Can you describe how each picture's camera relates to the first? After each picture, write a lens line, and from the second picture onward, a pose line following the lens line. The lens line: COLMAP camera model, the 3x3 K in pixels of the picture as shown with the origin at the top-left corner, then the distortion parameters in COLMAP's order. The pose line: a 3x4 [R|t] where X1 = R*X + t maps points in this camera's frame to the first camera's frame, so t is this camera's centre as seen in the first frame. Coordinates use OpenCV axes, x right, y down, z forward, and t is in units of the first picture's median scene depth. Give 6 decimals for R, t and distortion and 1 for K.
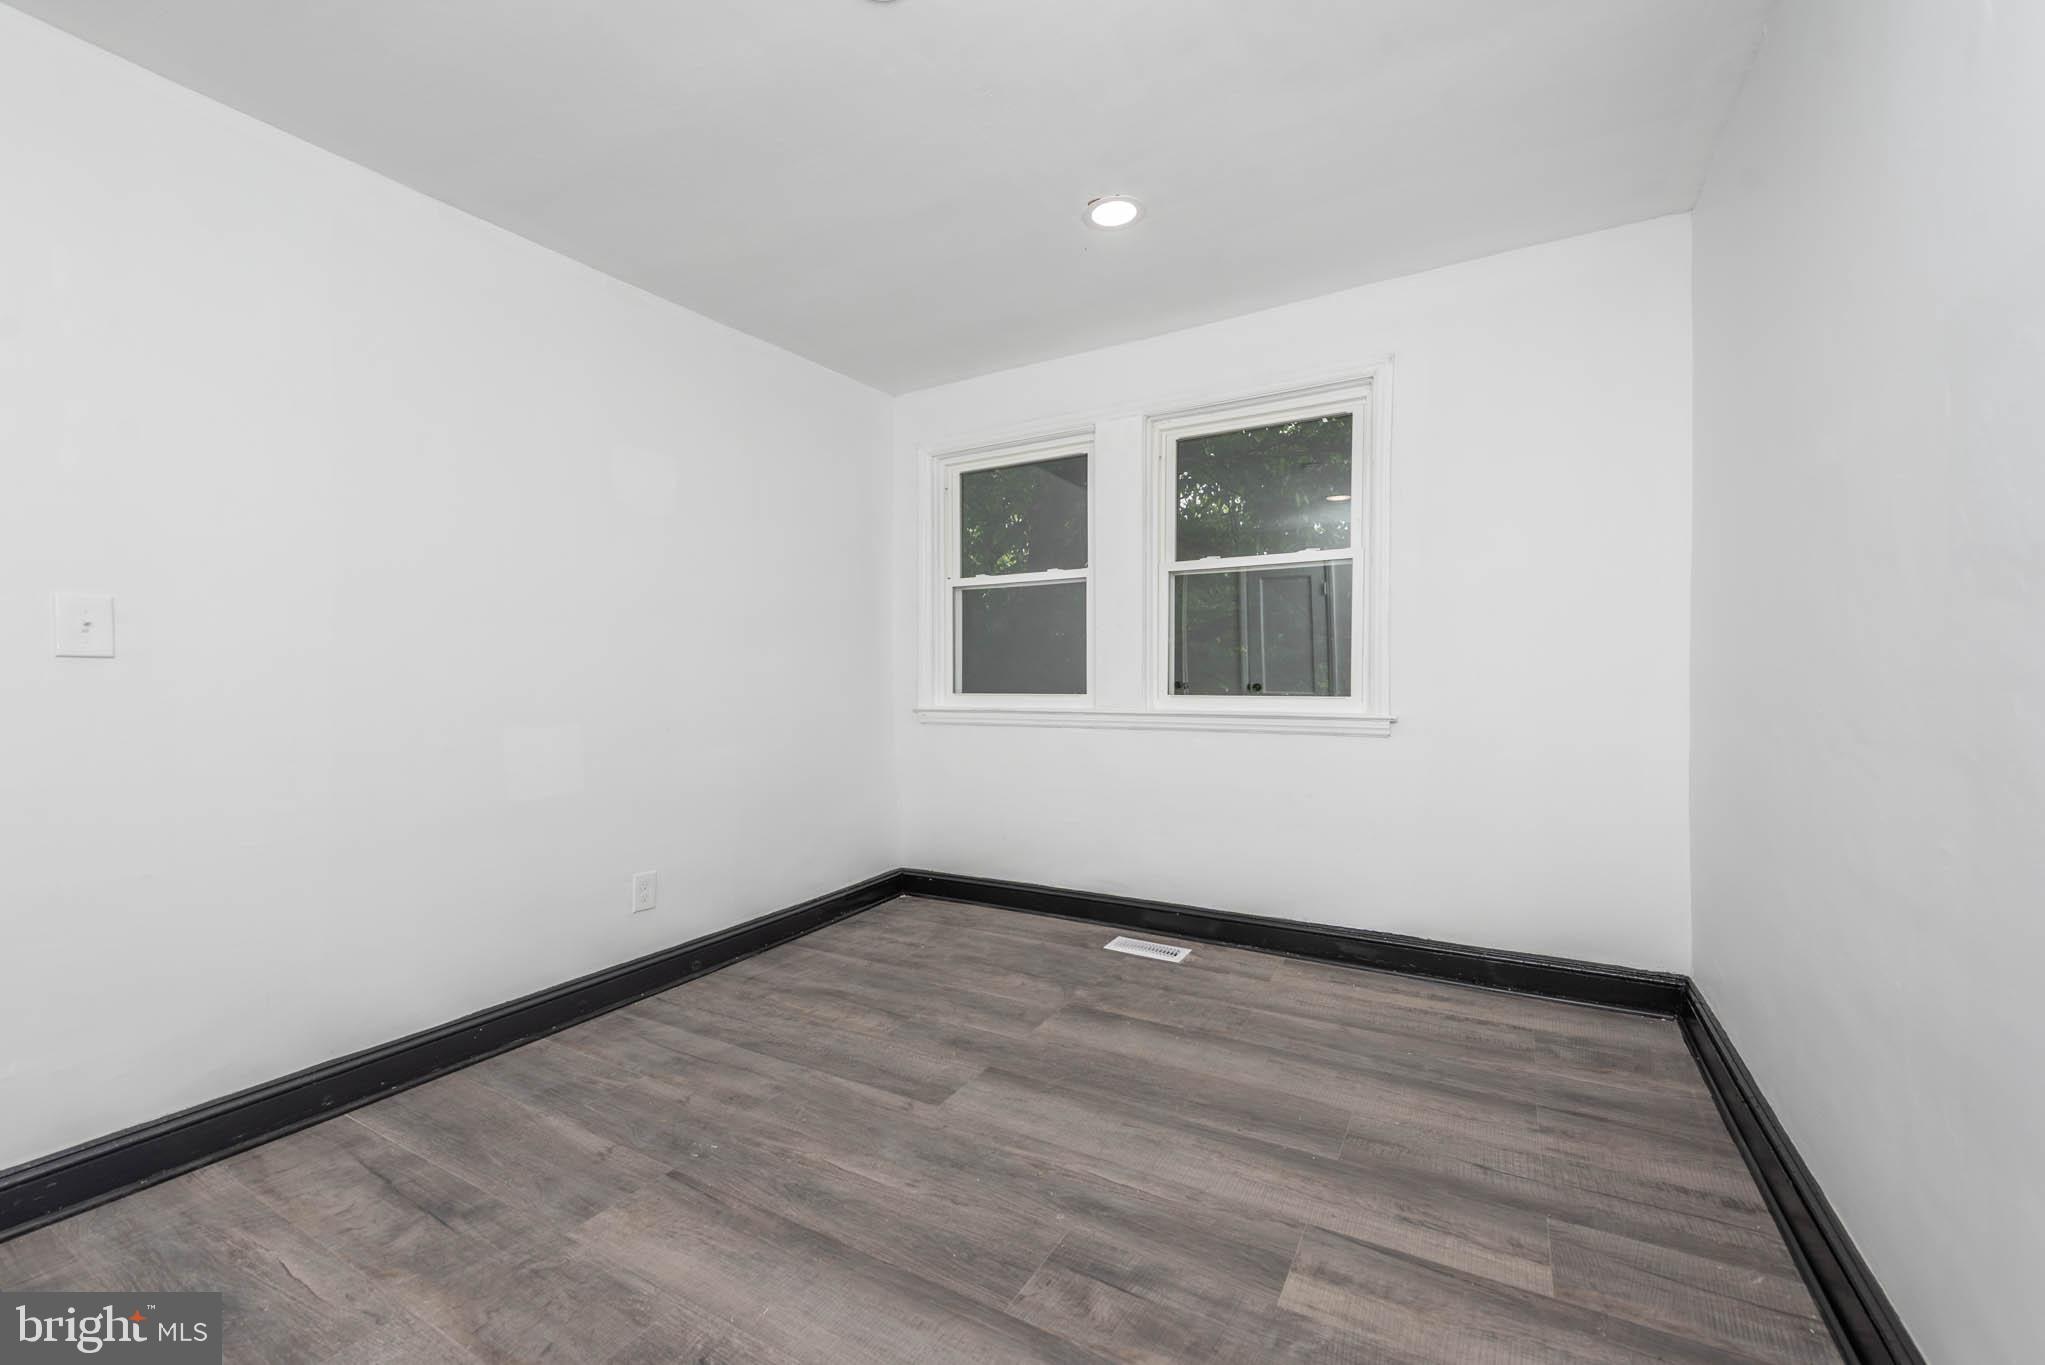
lens RADIAL K [[835.2, 0, 1022.5], [0, 835.2, 682.5], [0, 0, 1]] dist [0.000227, -0.000126]
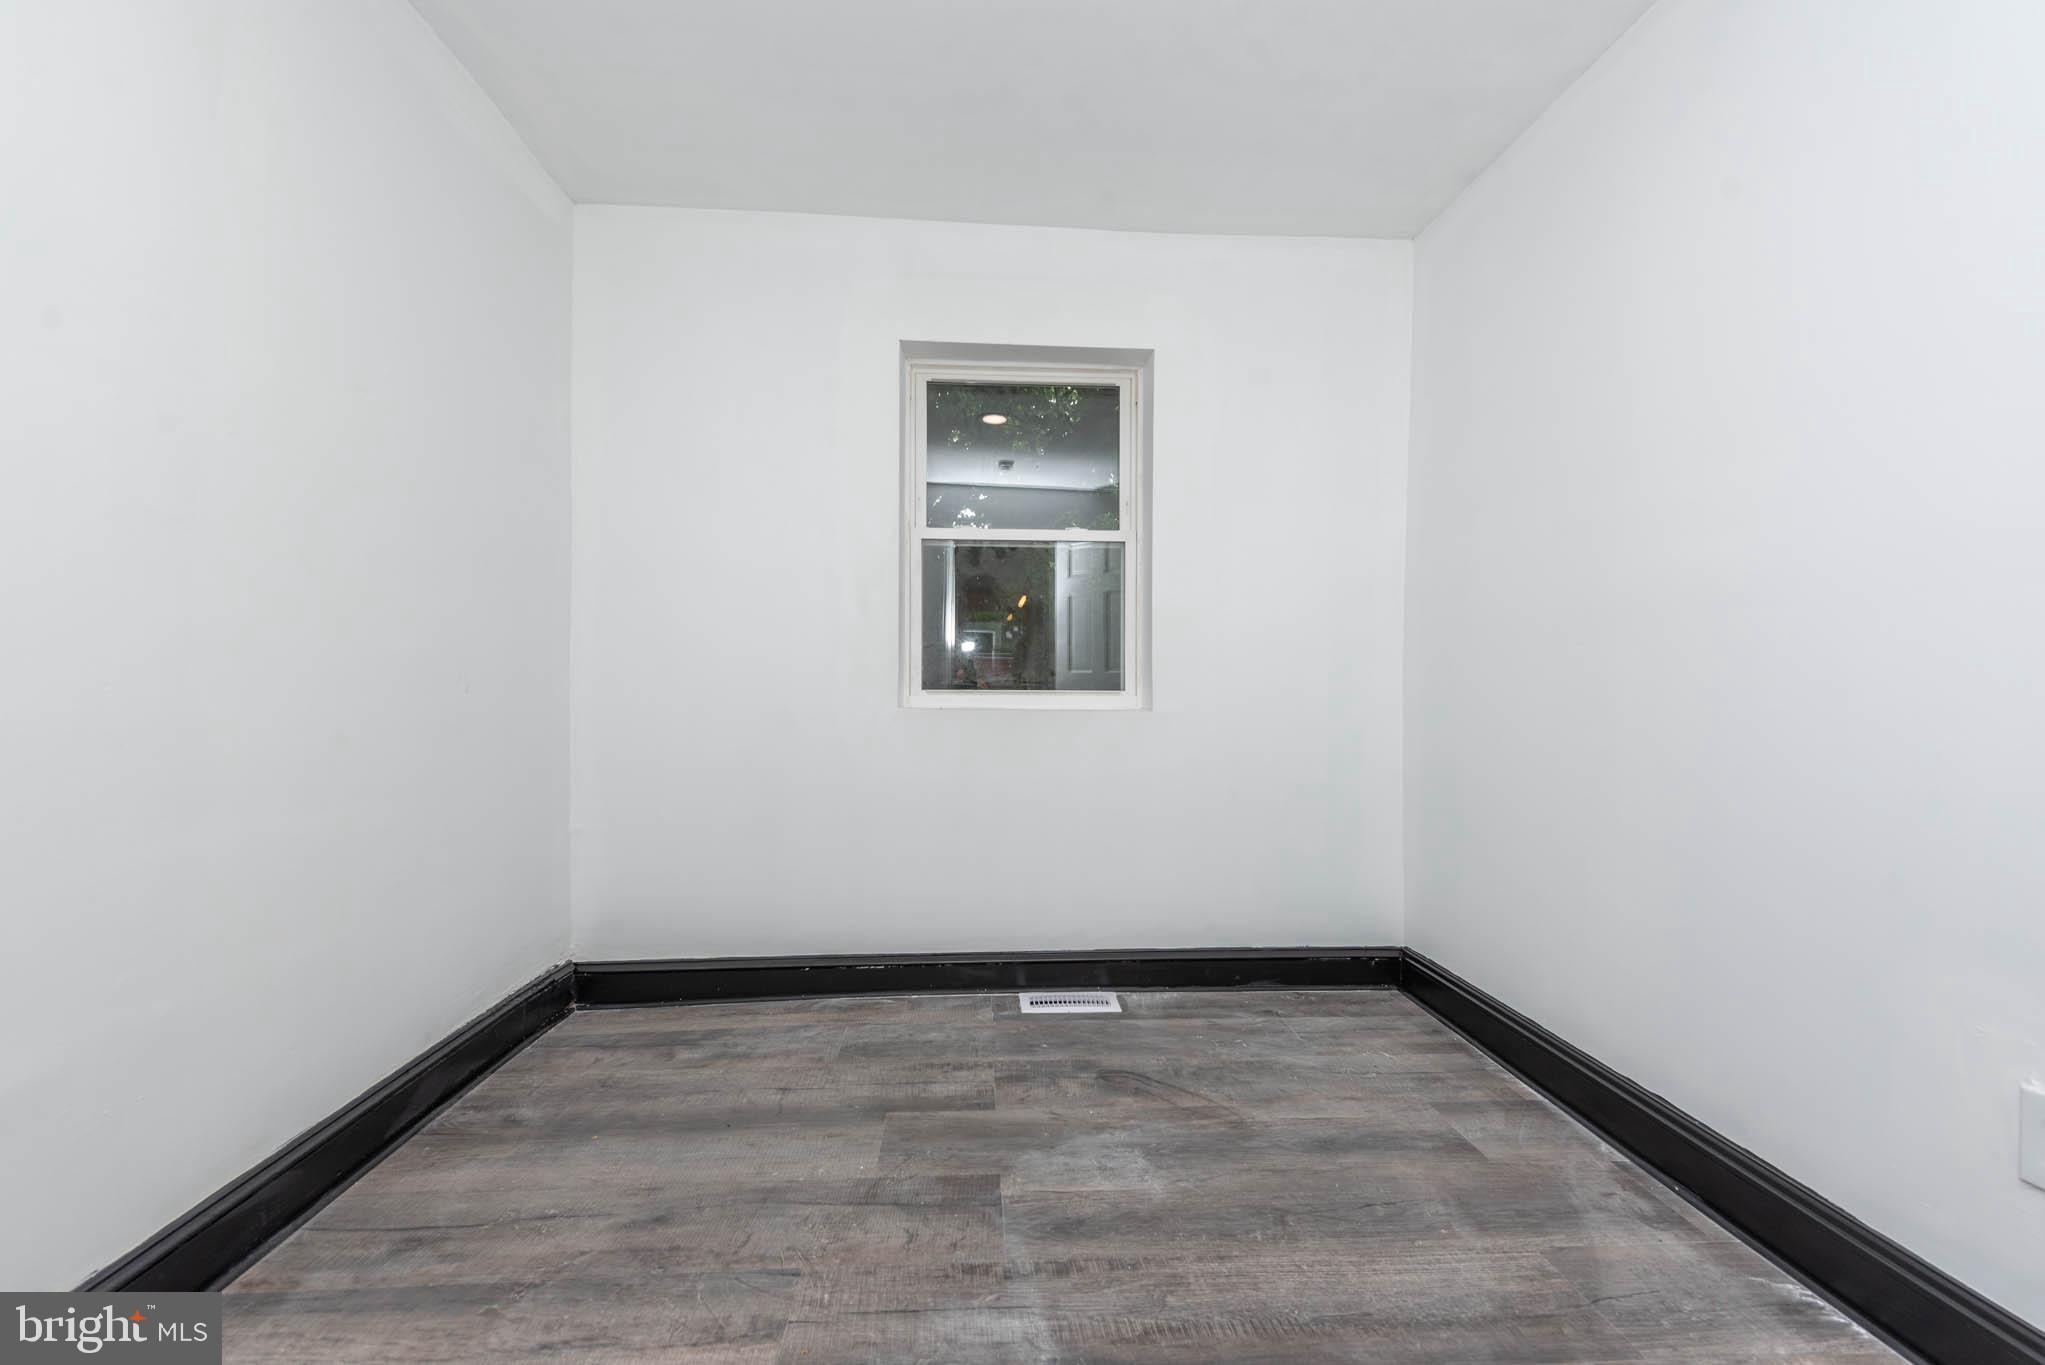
lens RADIAL K [[988.2, 0, 1022.5], [0, 988.2, 682.5], [0, 0, 1]] dist [0.000222, -0.000049]
pose [[0.840475, 0.004164, 0.541834, -0.788789], [-0.003180, 0.999991, -0.002752, 0.016188], [-0.541841, 0.000590, 0.840481, 0.411470]]
